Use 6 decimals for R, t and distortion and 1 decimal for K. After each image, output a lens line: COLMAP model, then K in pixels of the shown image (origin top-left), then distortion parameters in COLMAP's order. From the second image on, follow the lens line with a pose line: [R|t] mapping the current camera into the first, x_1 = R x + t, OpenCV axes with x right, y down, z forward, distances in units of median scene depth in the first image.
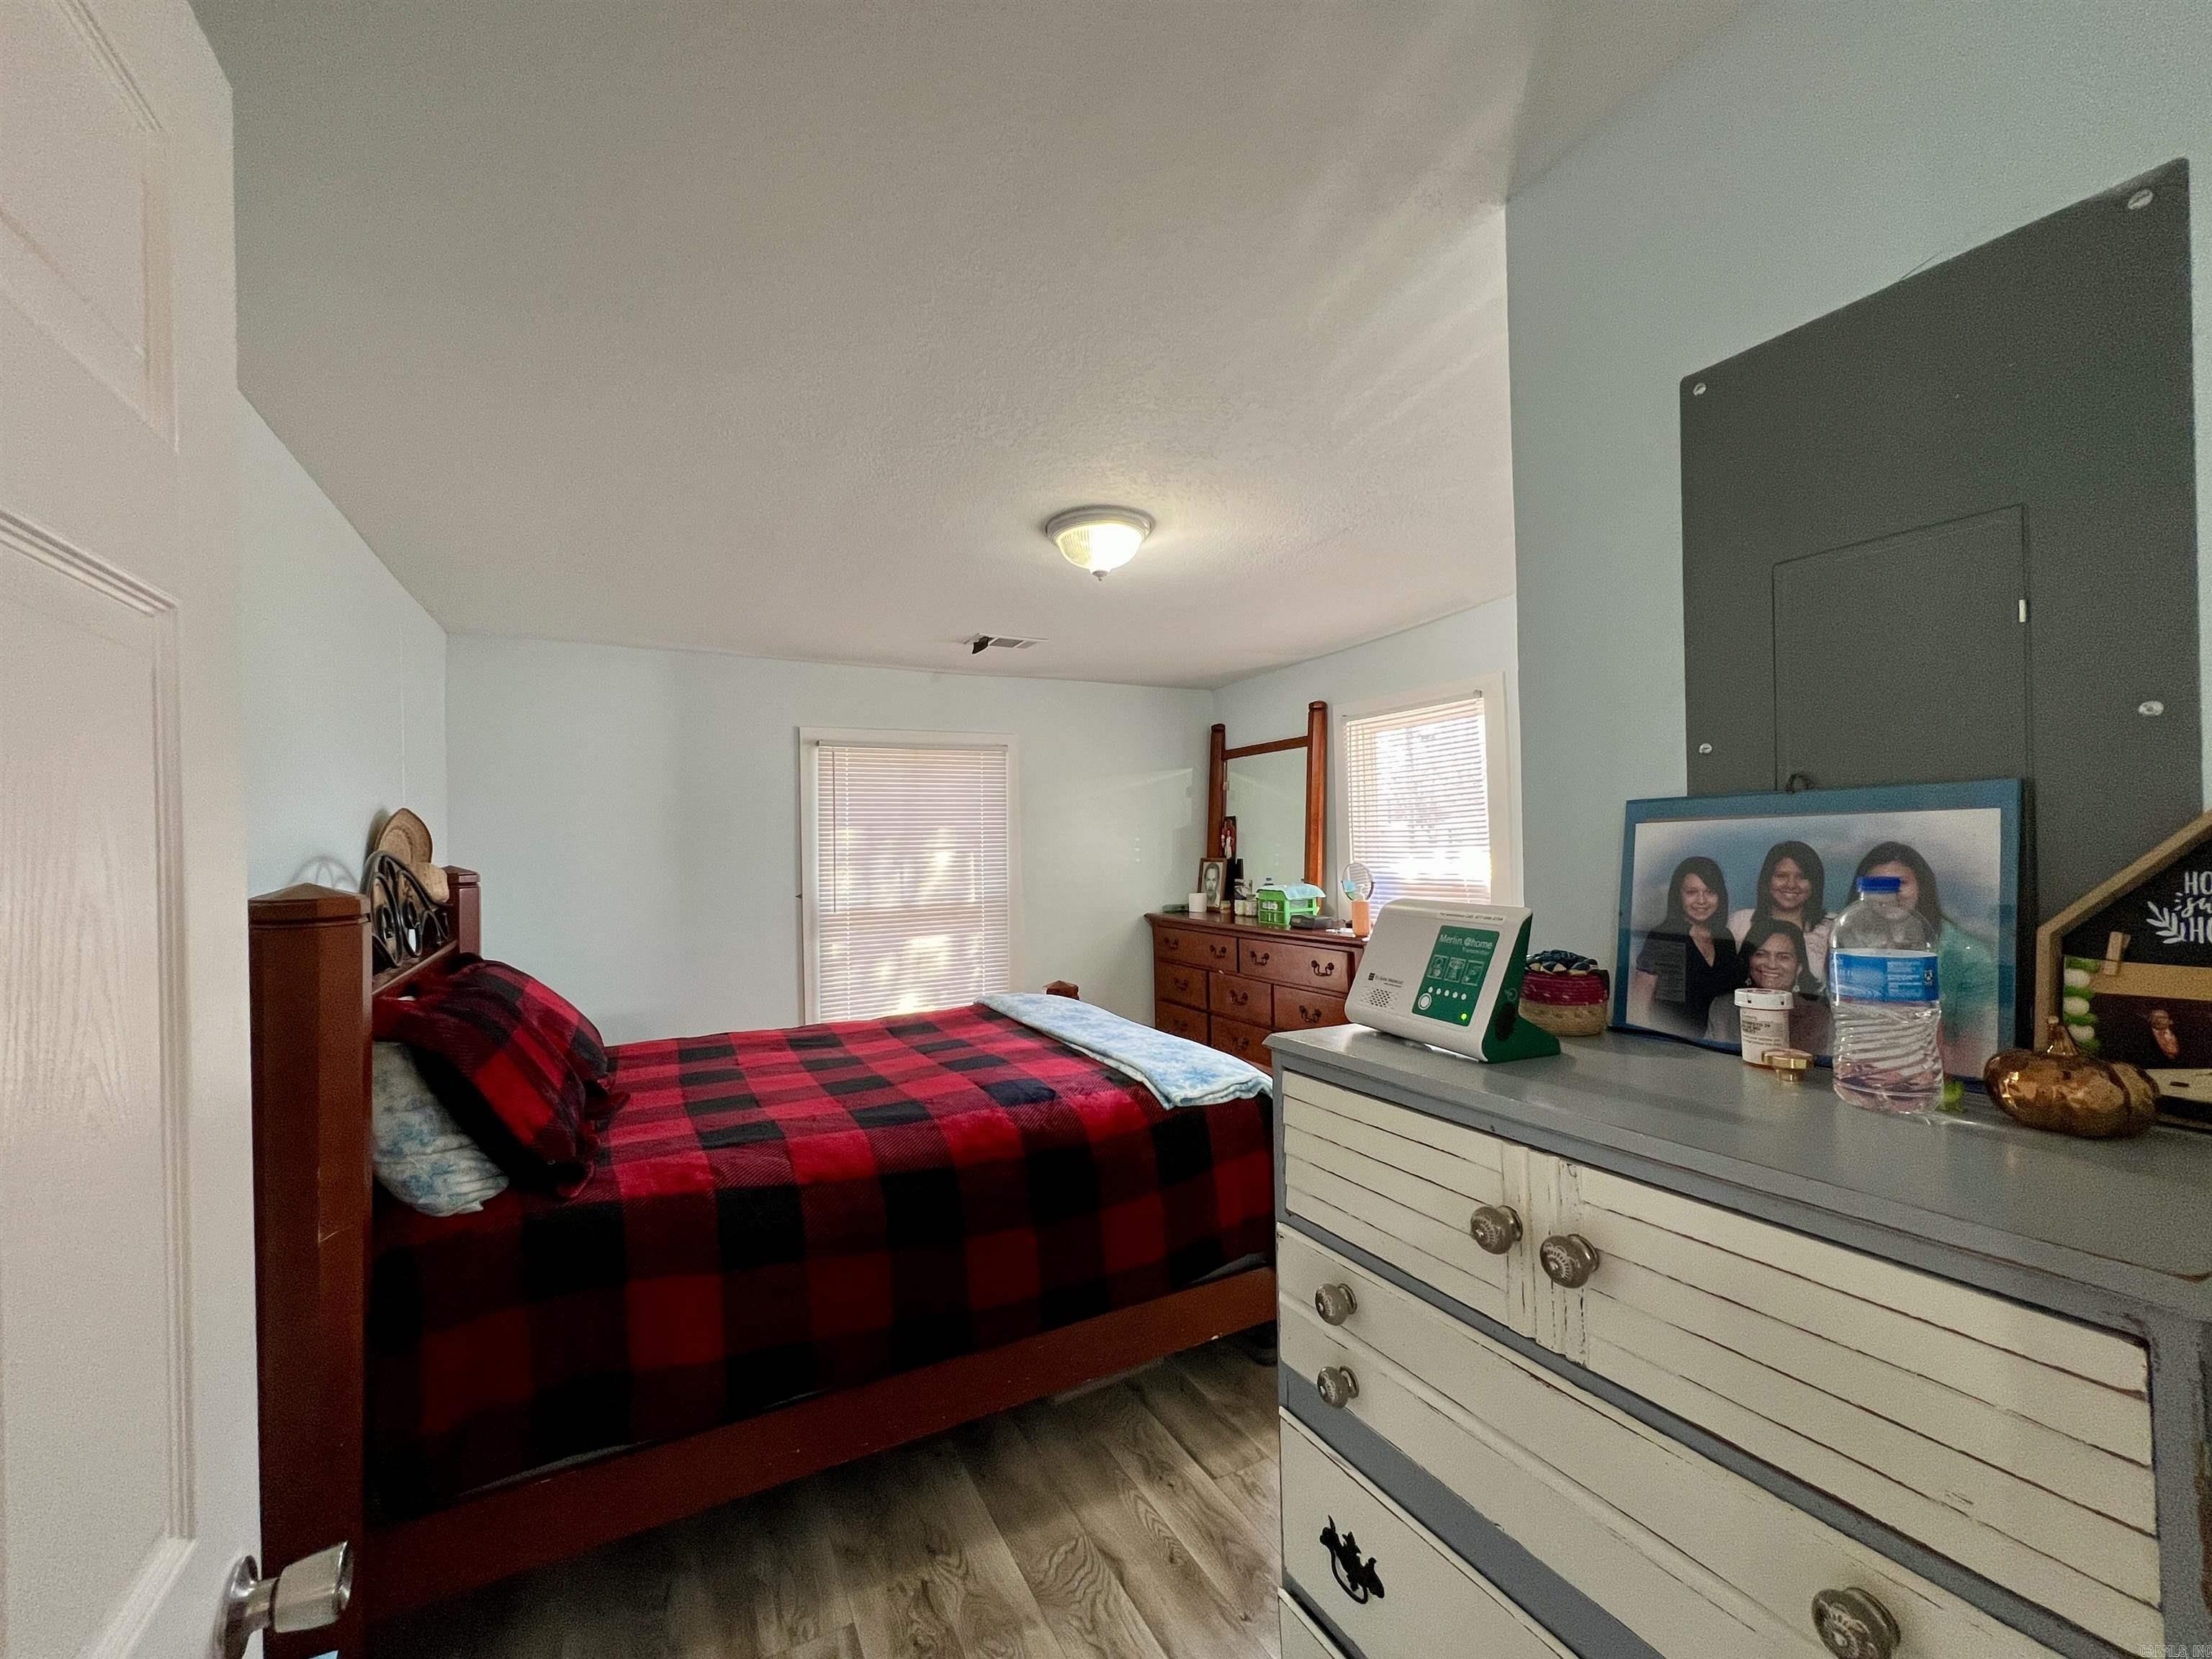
lens RADIAL K [[894.2, 0, 1108.8], [0, 894.2, 832.9], [0, 0, 1]] dist [-0.003355, -0.000309]
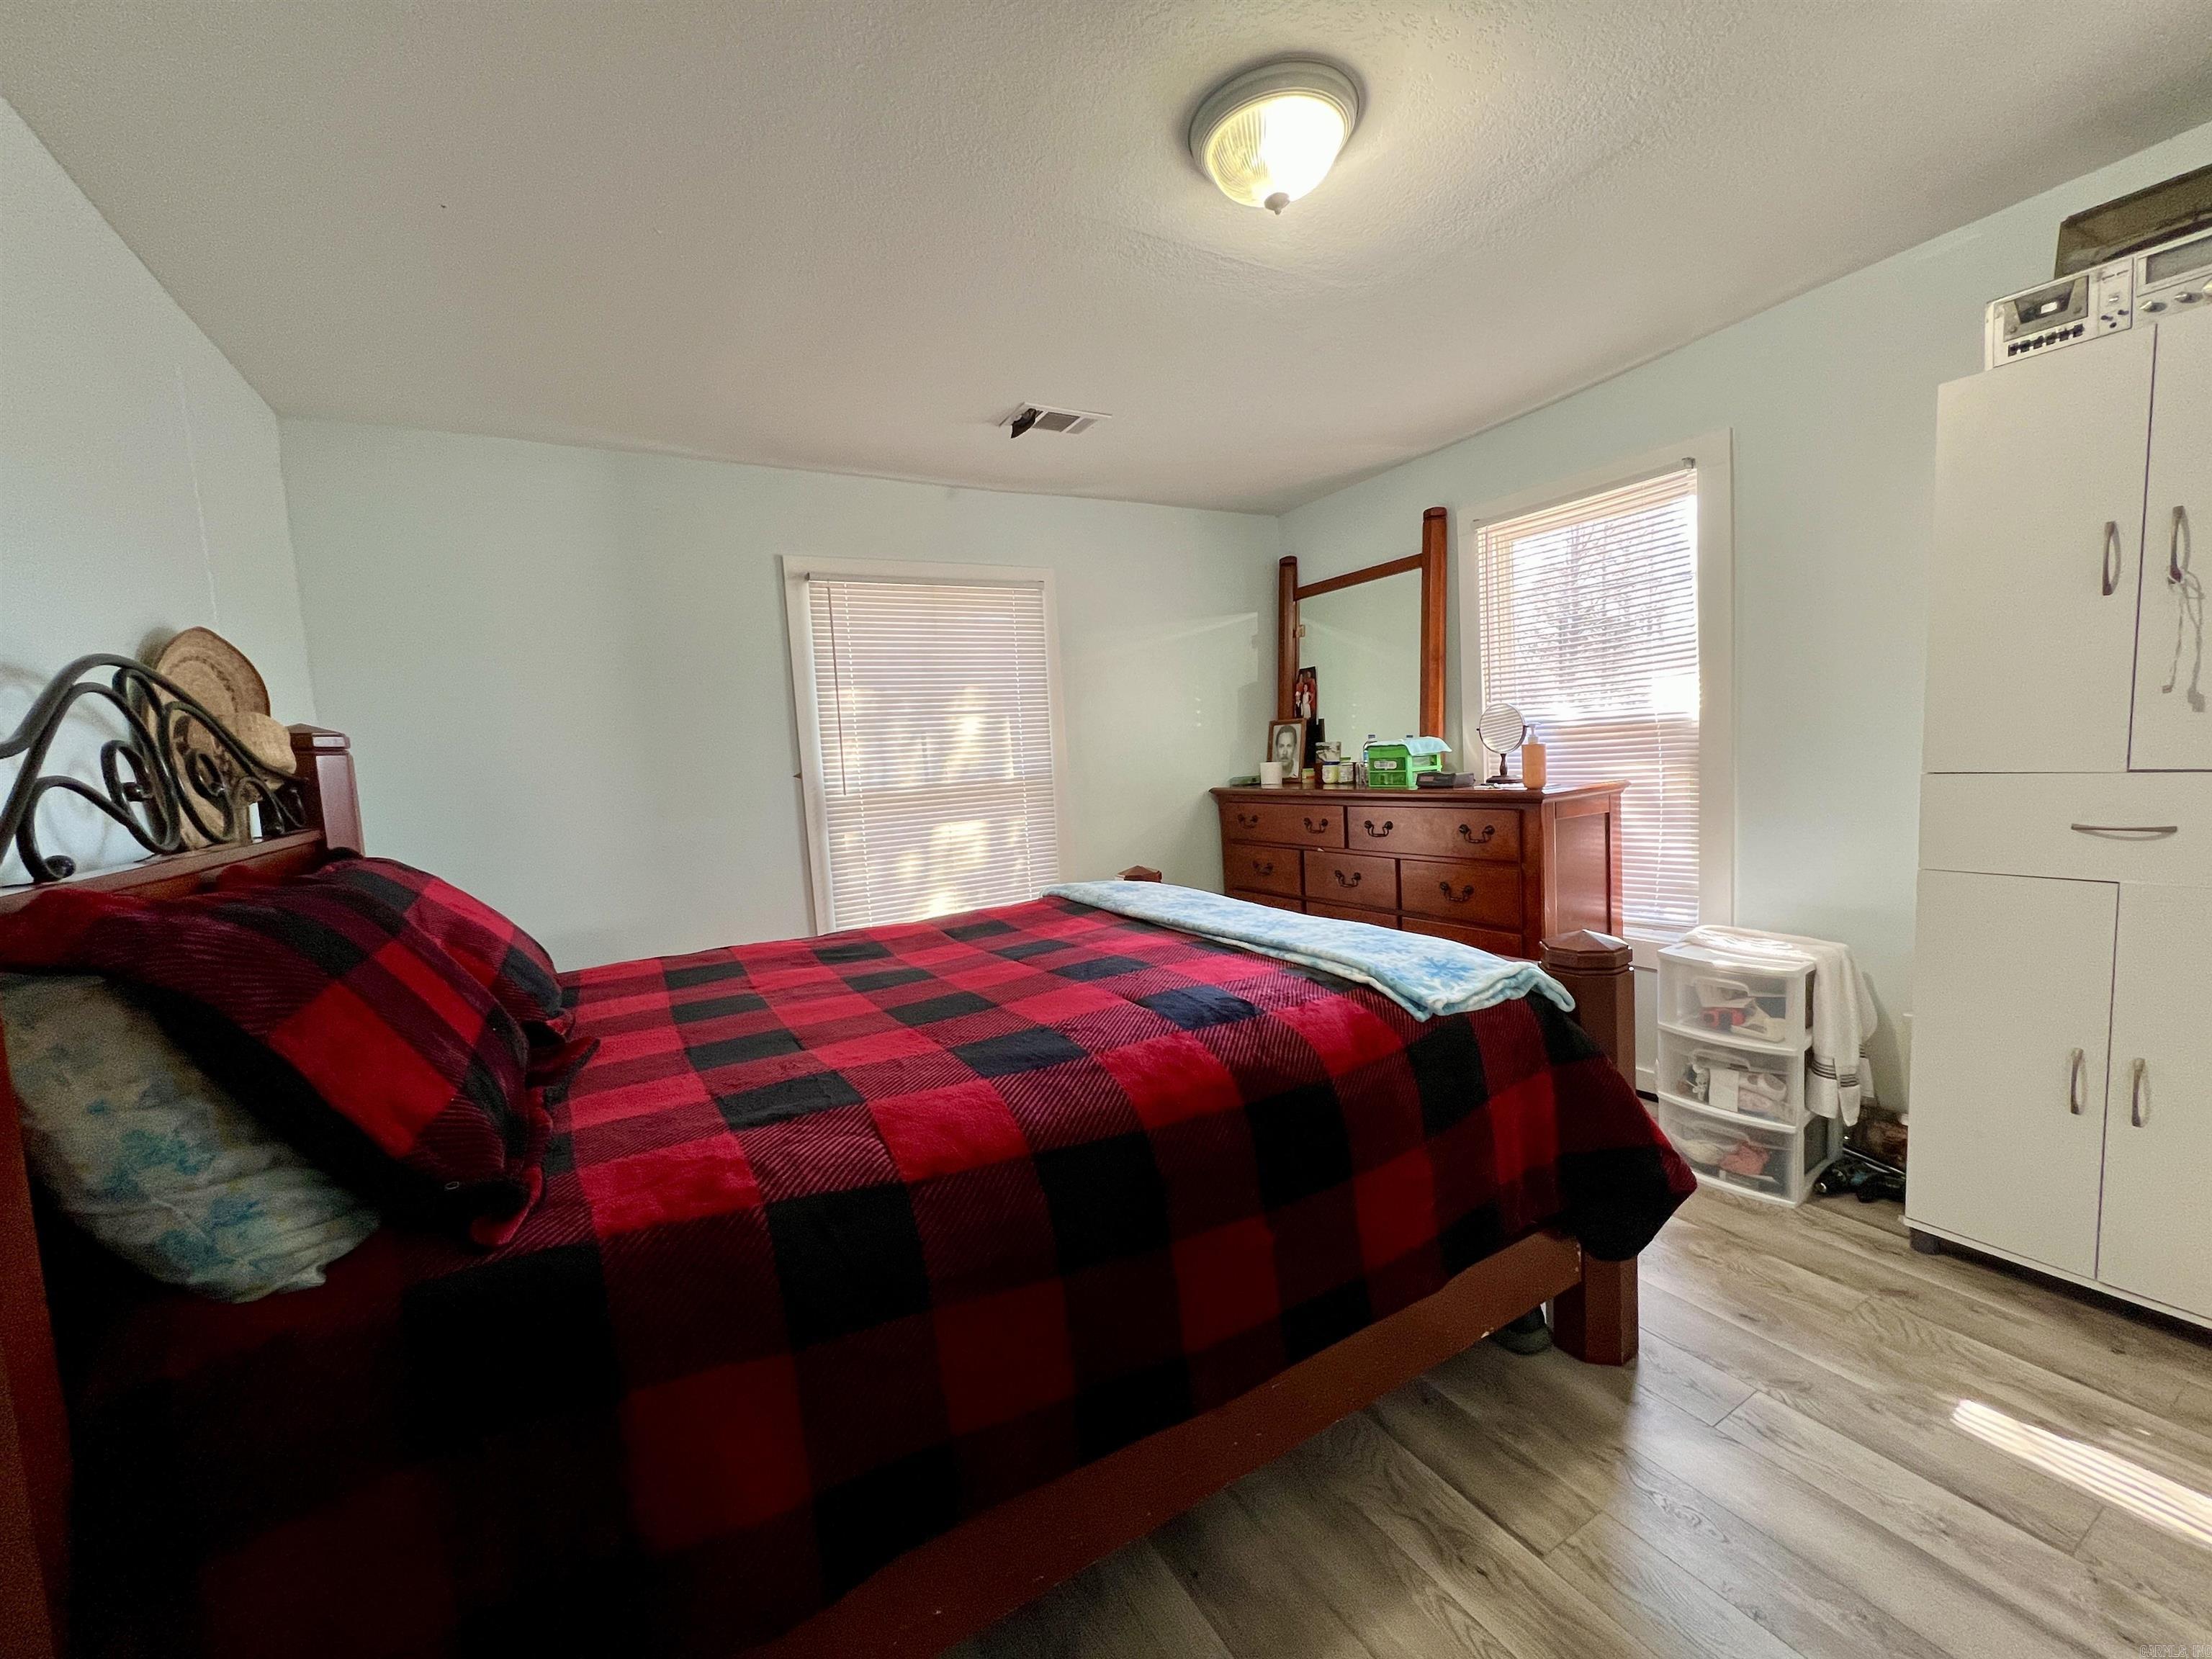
lens RADIAL K [[888.3, 0, 1105.0], [0, 888.3, 833.3], [0, 0, 1]] dist [-0.002517, 0.000770]
pose [[0.998429, -0.043304, 0.035565, -0.180554], [0.039553, 0.994187, 0.100143, 0.090745], [-0.039695, -0.098578, 0.994337, 0.349679]]
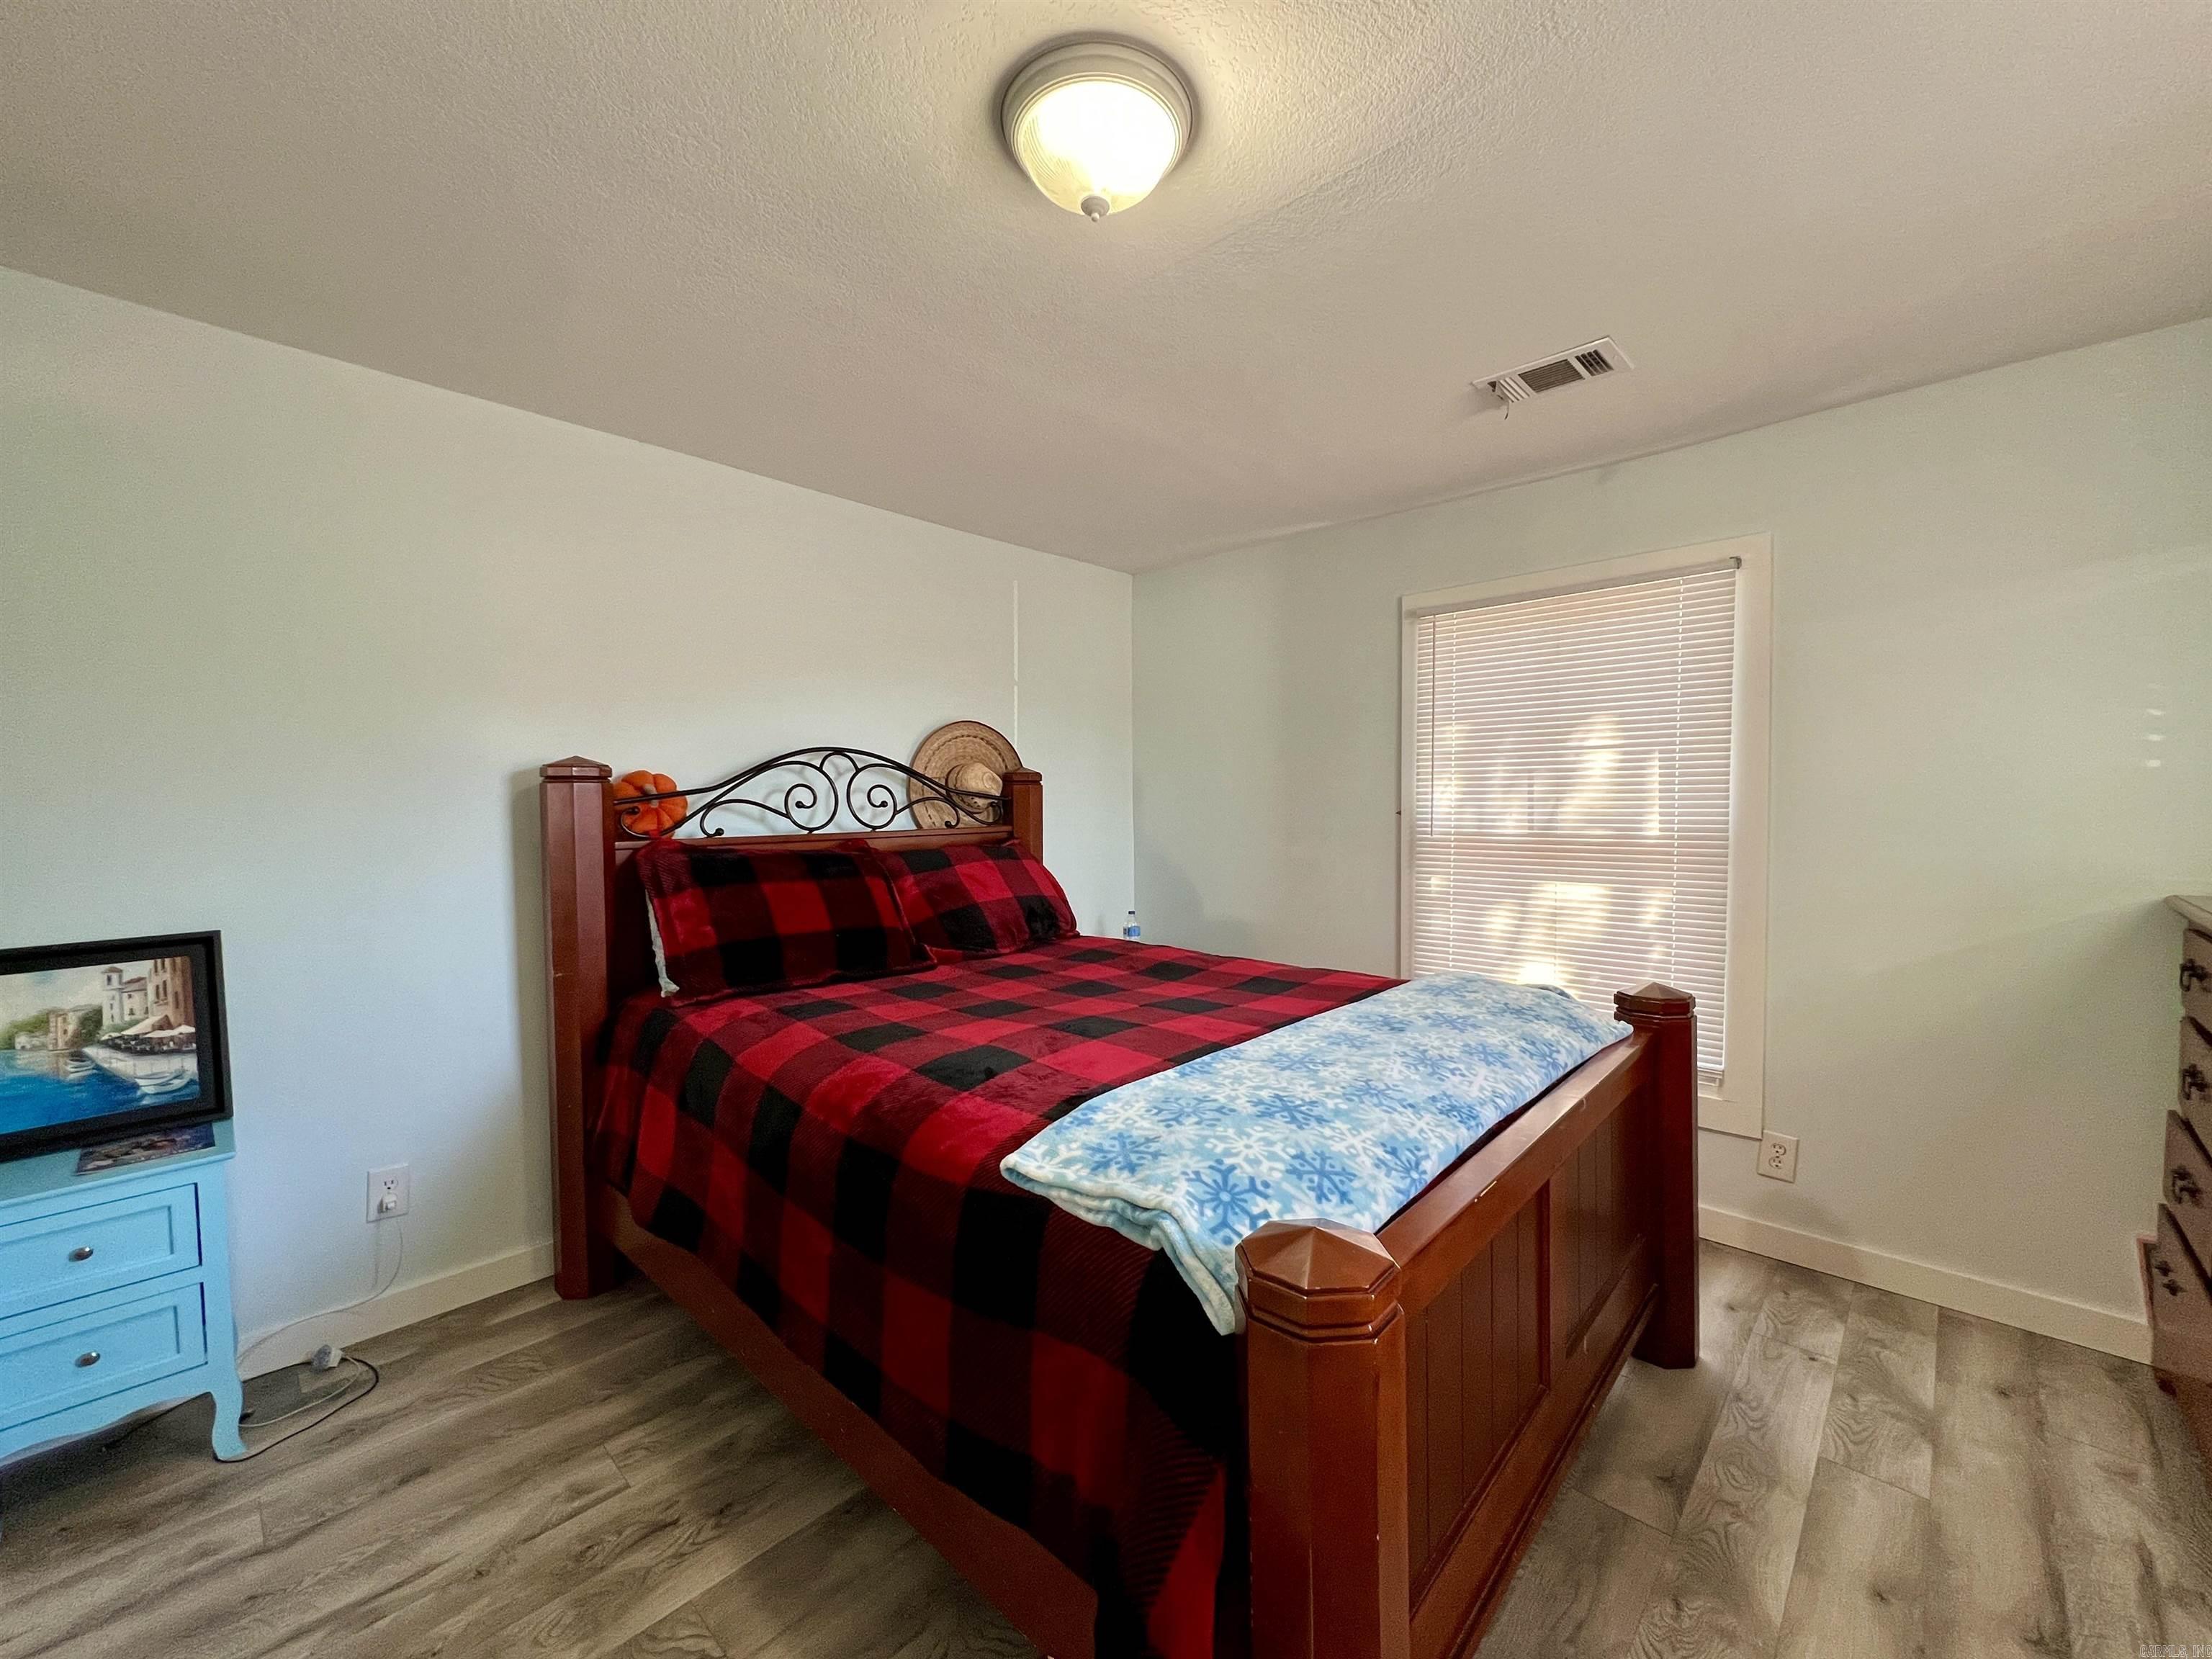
lens RADIAL K [[894.2, 0, 1108.8], [0, 894.2, 832.9], [0, 0, 1]] dist [-0.003355, -0.000309]
pose [[0.317653, 0.051163, -0.946826, 0.563117], [0.010035, 0.998306, 0.057312, 0.068544], [0.948154, -0.027707, 0.316601, 0.857200]]
